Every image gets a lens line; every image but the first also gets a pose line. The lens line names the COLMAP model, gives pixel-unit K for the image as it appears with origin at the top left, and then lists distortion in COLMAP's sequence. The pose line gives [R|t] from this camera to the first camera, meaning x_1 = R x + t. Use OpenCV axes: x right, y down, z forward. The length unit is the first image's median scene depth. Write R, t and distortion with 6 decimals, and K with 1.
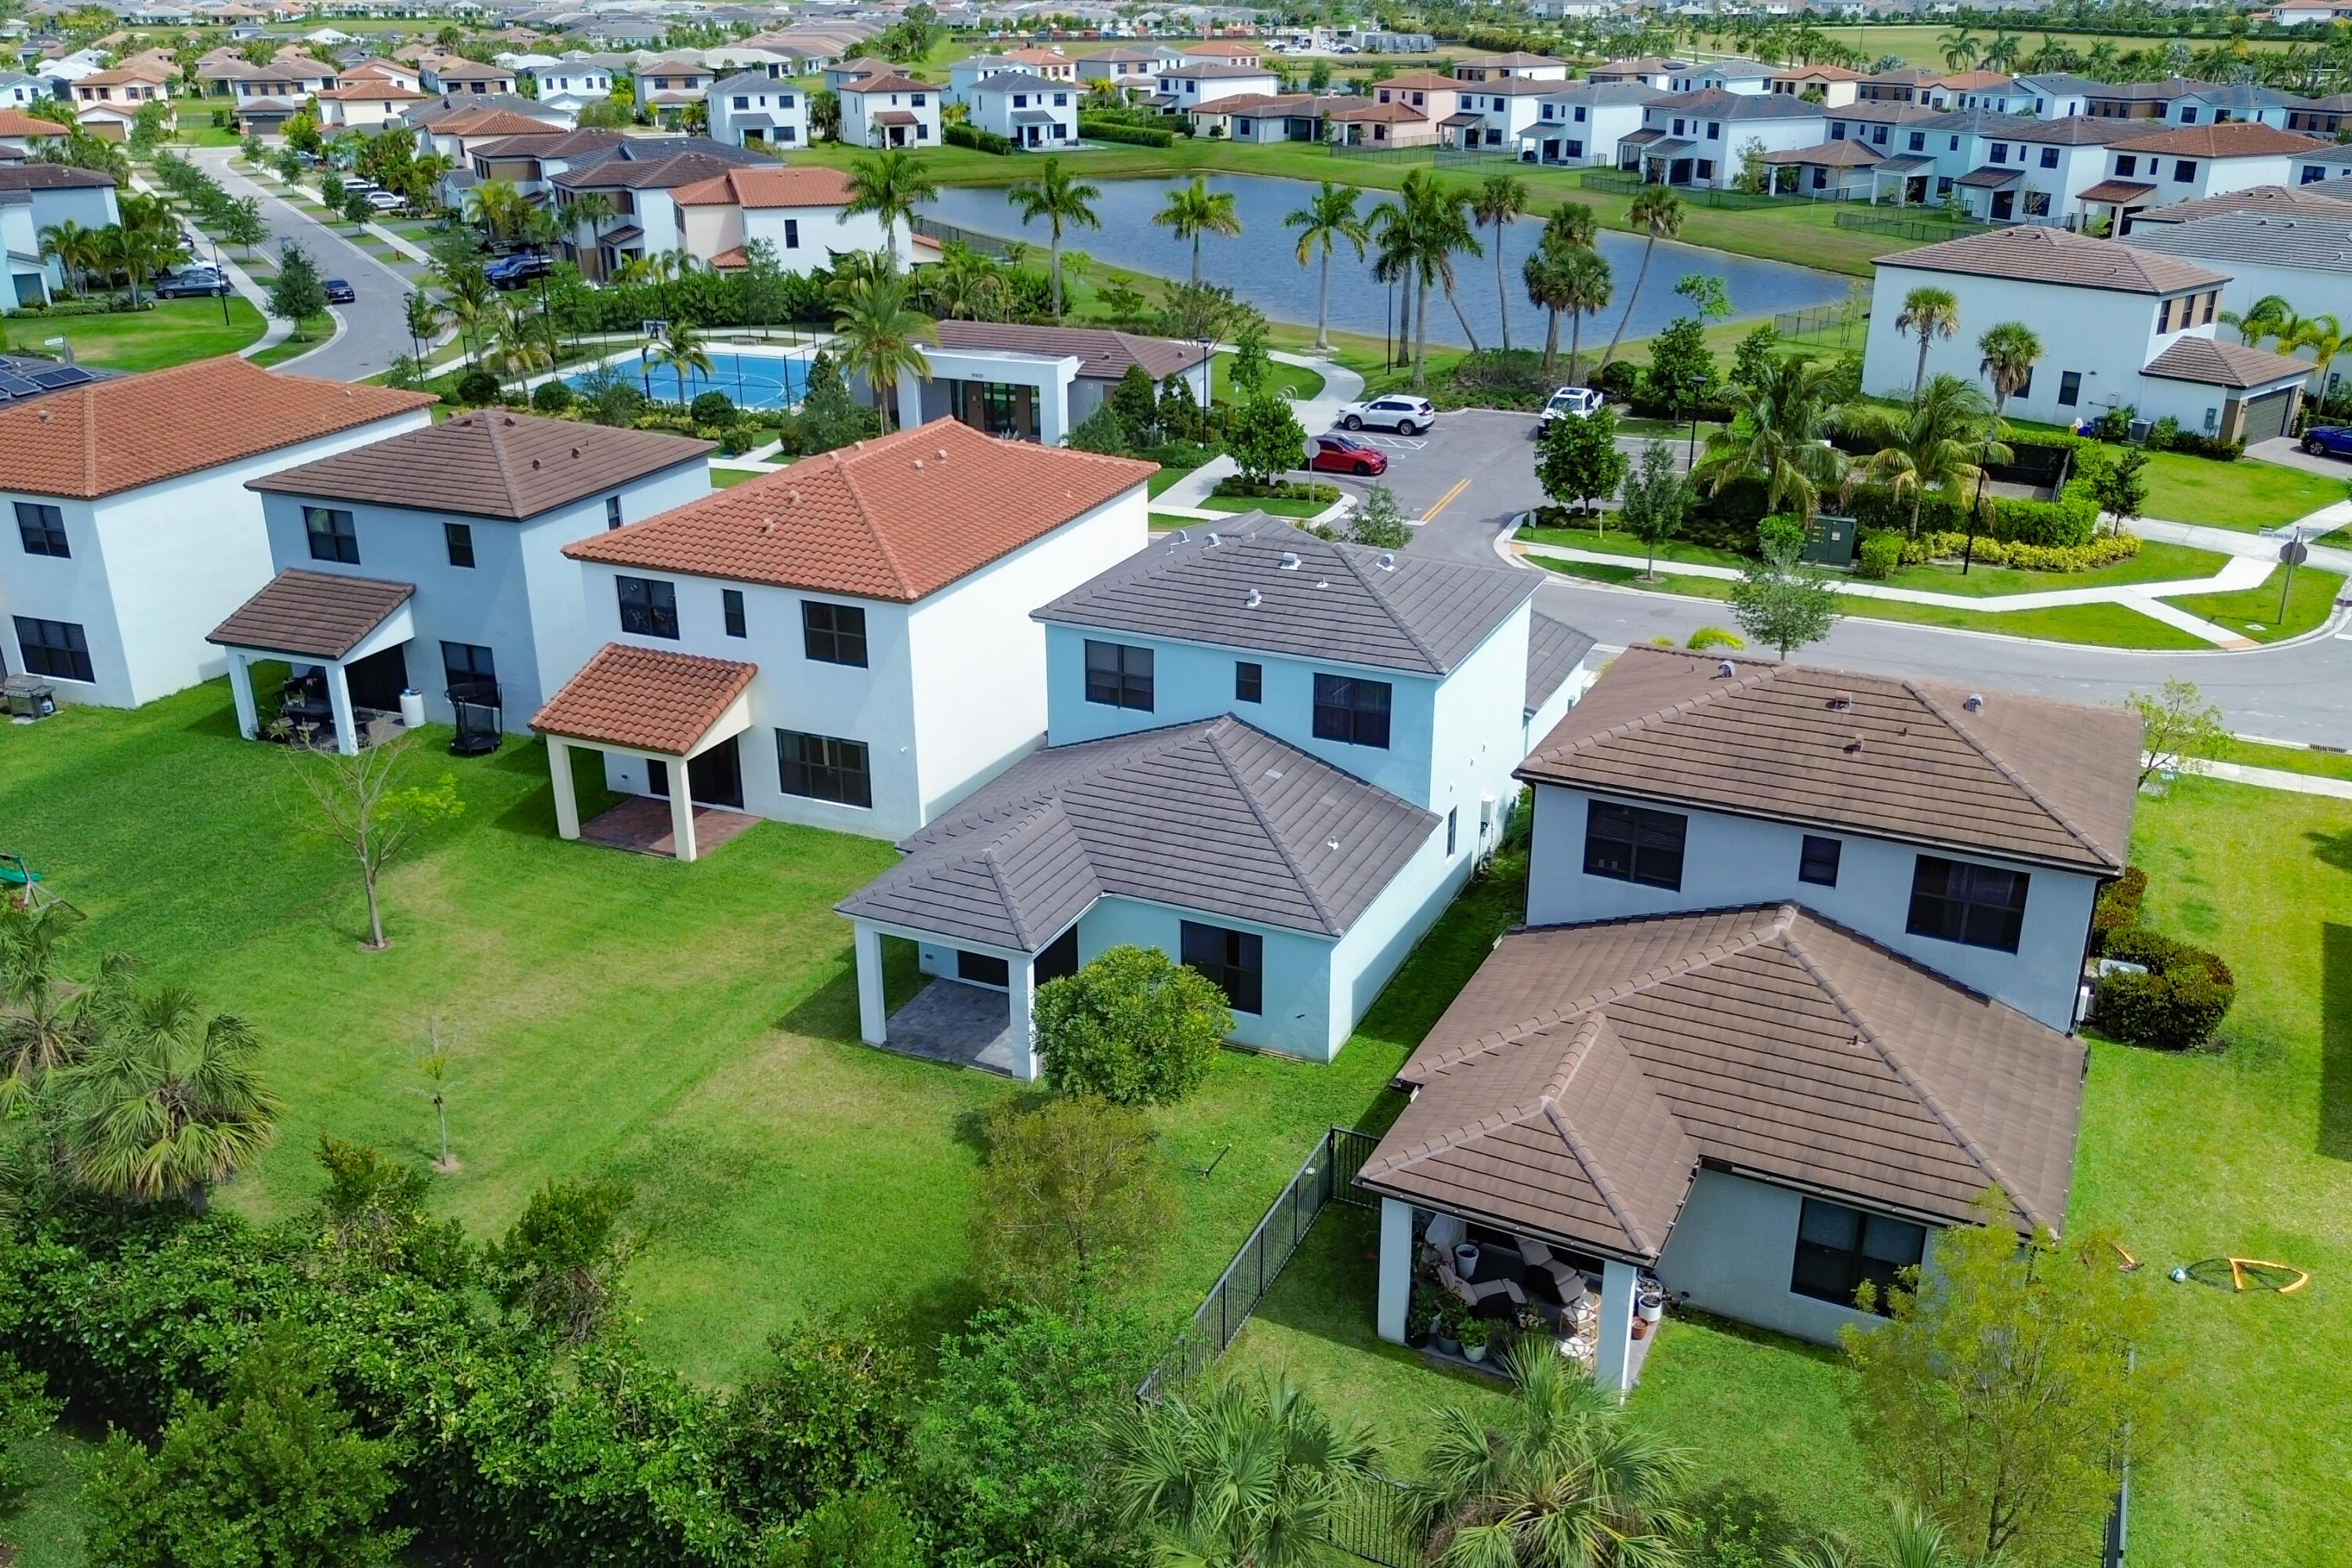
lens RADIAL K [[2008.8, 0, 1165.7], [0, 2008.8, 783.2], [0, 0, 1]] dist [0.082230, -0.098041]
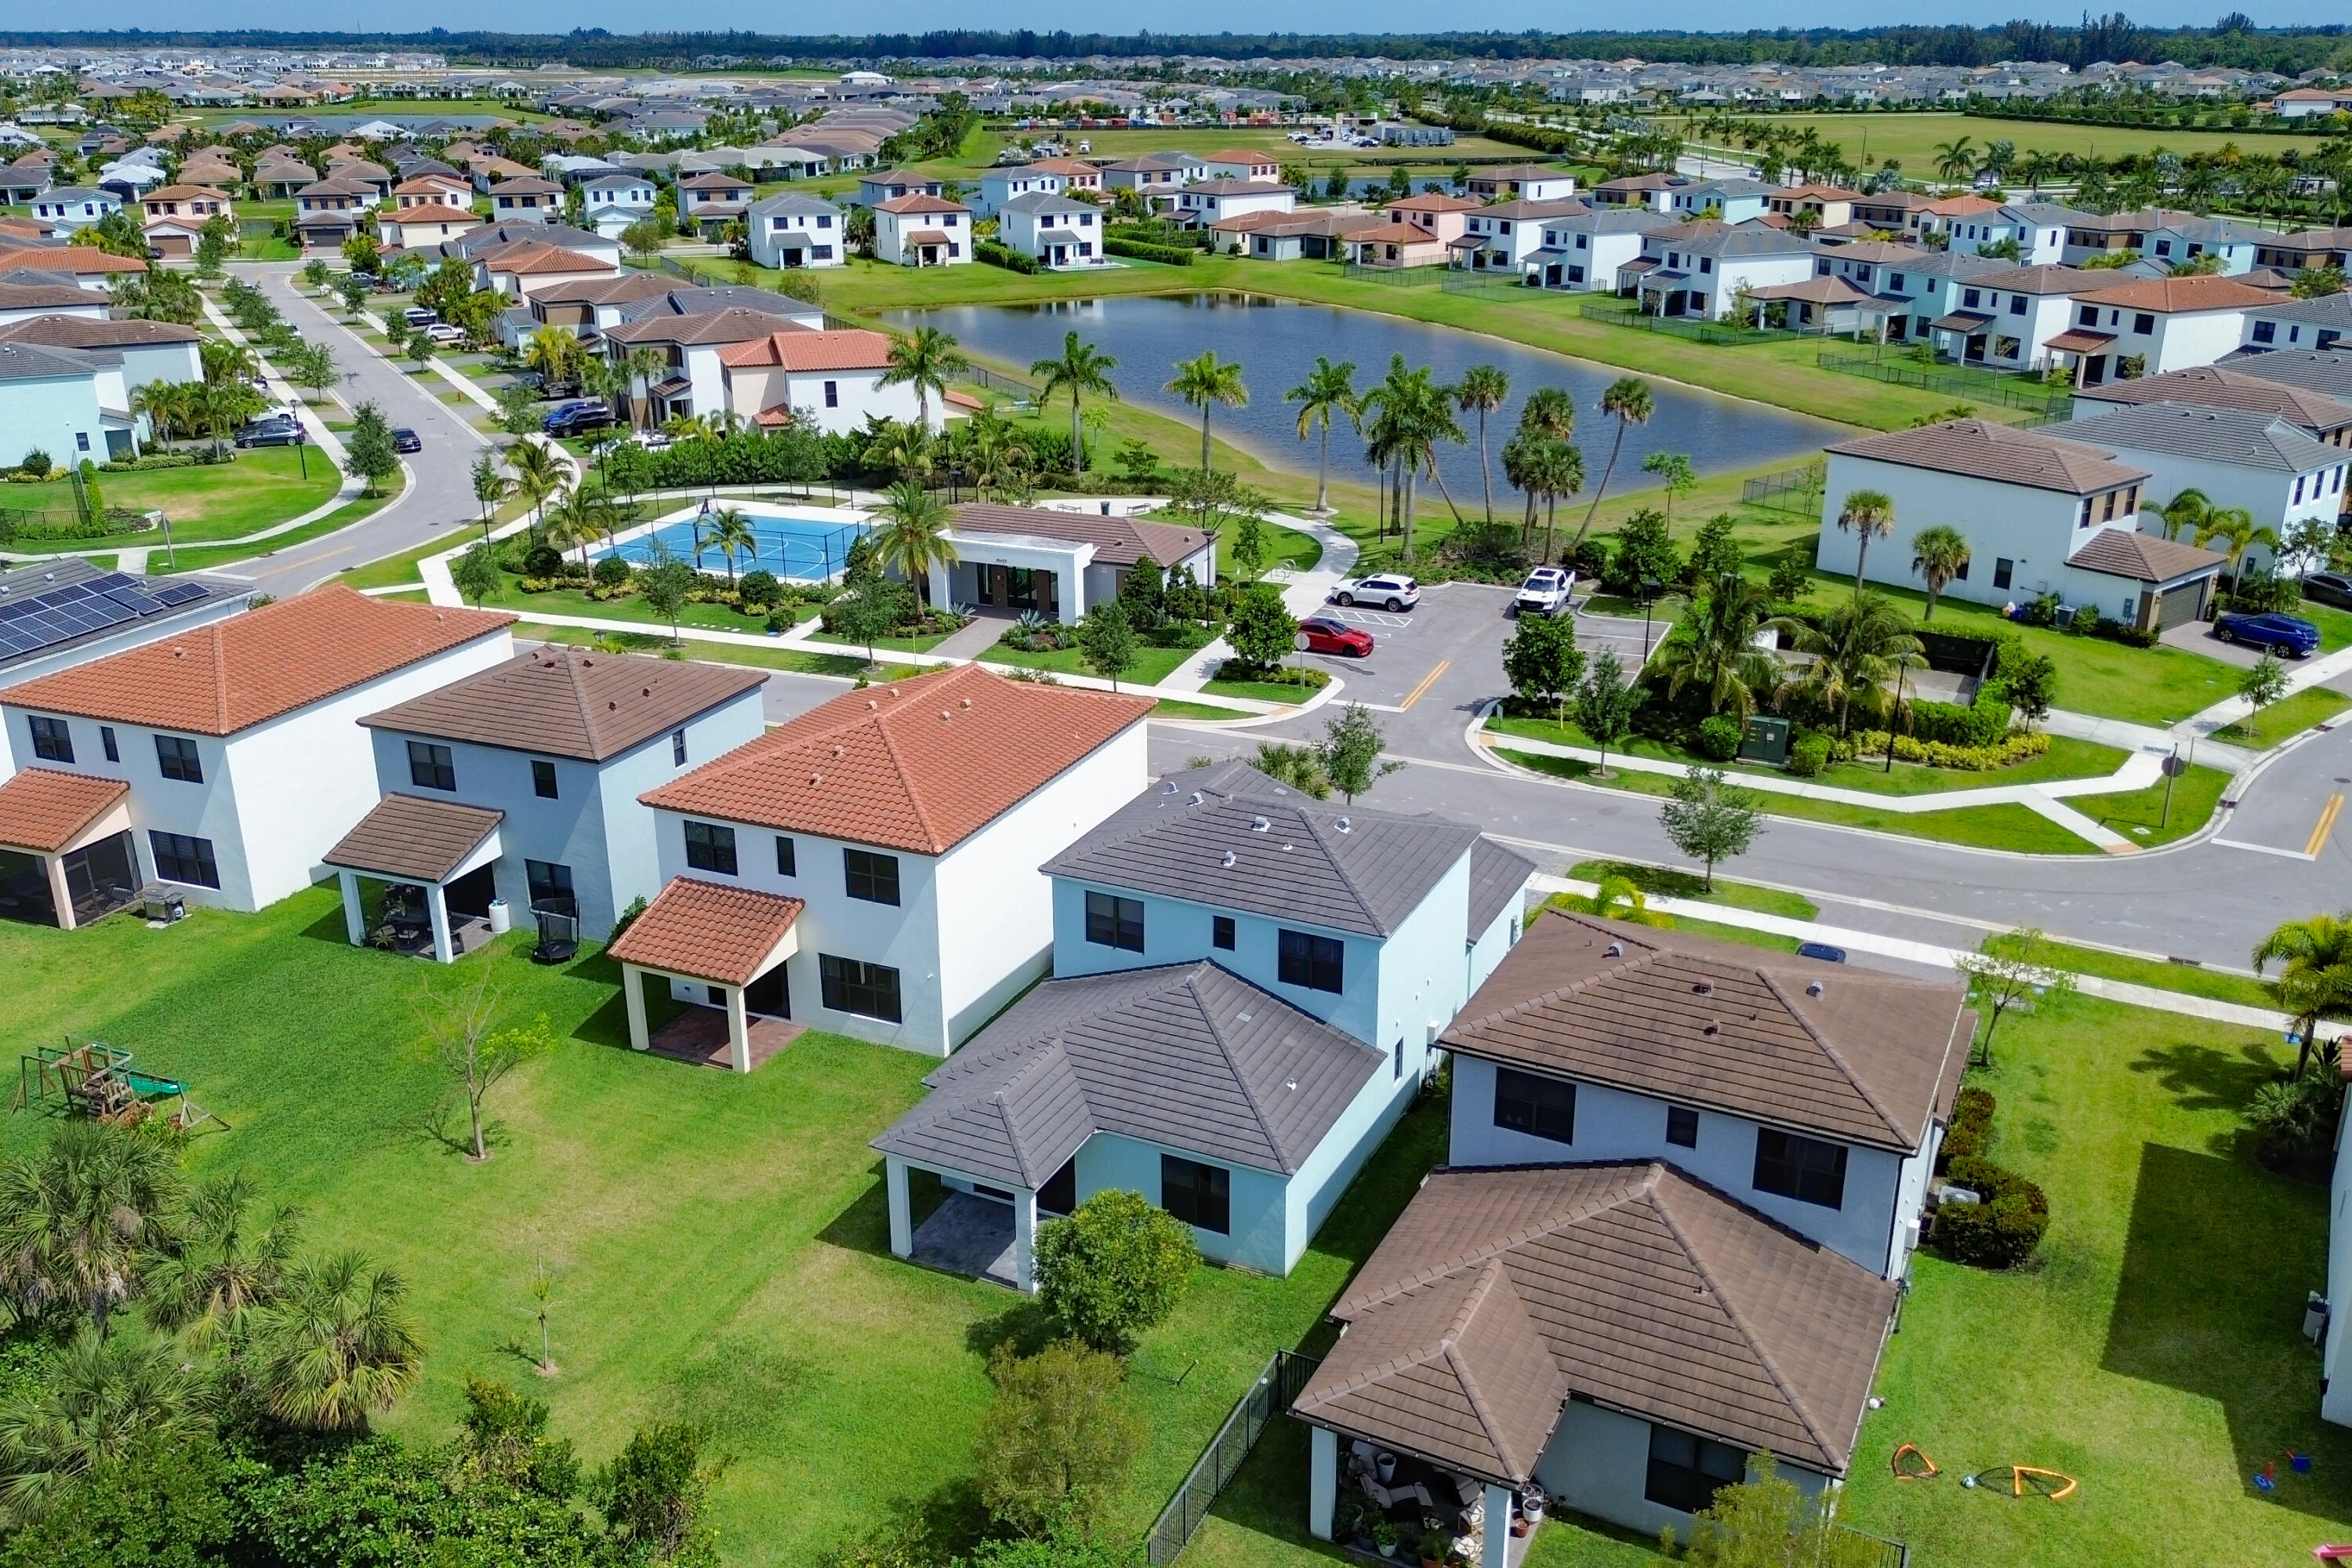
lens RADIAL K [[2010.3, 0, 1185.6], [0, 2010.3, 778.3], [0, 0, 1]] dist [0.088470, -0.110926]
pose [[0.999978, 0.005835, -0.003310, 0.012930], [-0.005917, 0.999660, -0.025379, -0.065233], [0.003161, 0.025398, 0.999672, -0.104452]]
